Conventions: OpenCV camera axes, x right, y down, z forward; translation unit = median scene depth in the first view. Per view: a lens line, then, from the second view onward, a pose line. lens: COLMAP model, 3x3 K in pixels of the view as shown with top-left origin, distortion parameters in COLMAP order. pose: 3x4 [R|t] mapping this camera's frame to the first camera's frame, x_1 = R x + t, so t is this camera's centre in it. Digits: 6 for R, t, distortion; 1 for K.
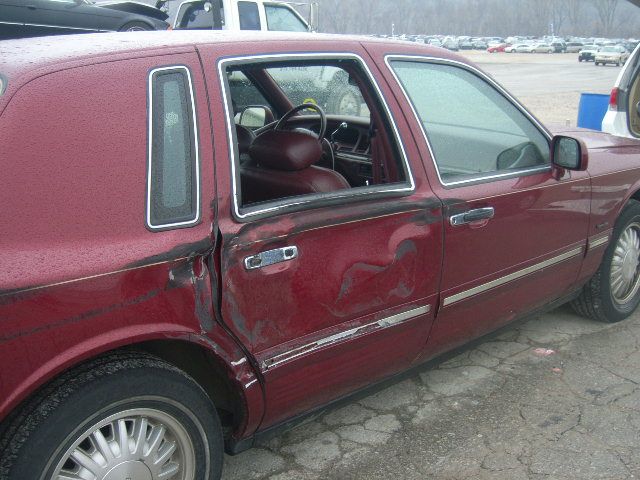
lens RADIAL K [[740.7, 0, 320.0], [0, 740.7, 240.0], [0, 0, 1]] dist [-0.091004, -0.010127]
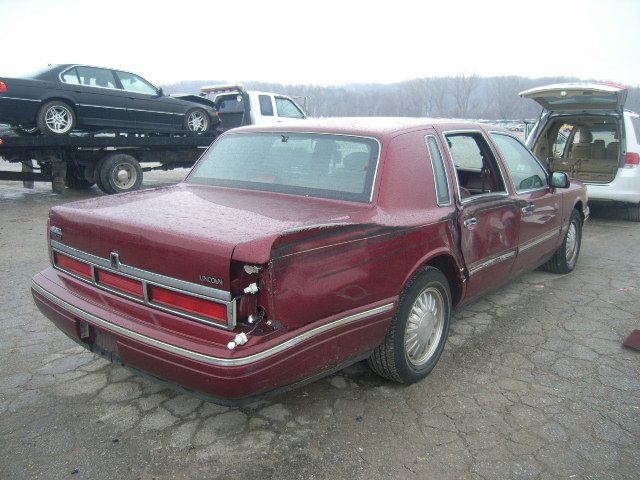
lens RADIAL K [[542.9, 0, 320.0], [0, 542.9, 240.0], [0, 0, 1]] dist [-0.094910, 0.005872]
pose [[0.993688, -0.019909, 0.110401, -0.567973], [0.025144, 0.998614, -0.046231, 0.114589], [-0.109328, 0.048715, 0.992811, -0.436275]]
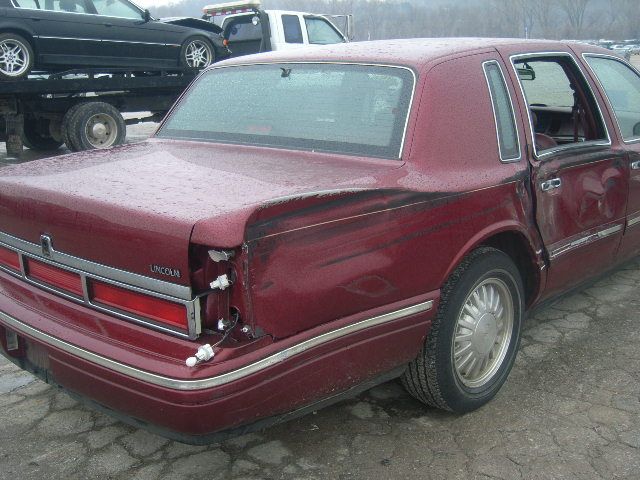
lens RADIAL K [[740.7, 0, 320.0], [0, 740.7, 240.0], [0, 0, 1]] dist [-0.091004, -0.010127]
pose [[0.998869, -0.037801, 0.028835, -0.491512], [0.038183, 0.999189, -0.012818, 0.115990], [-0.028327, 0.013905, 0.999502, -0.413072]]
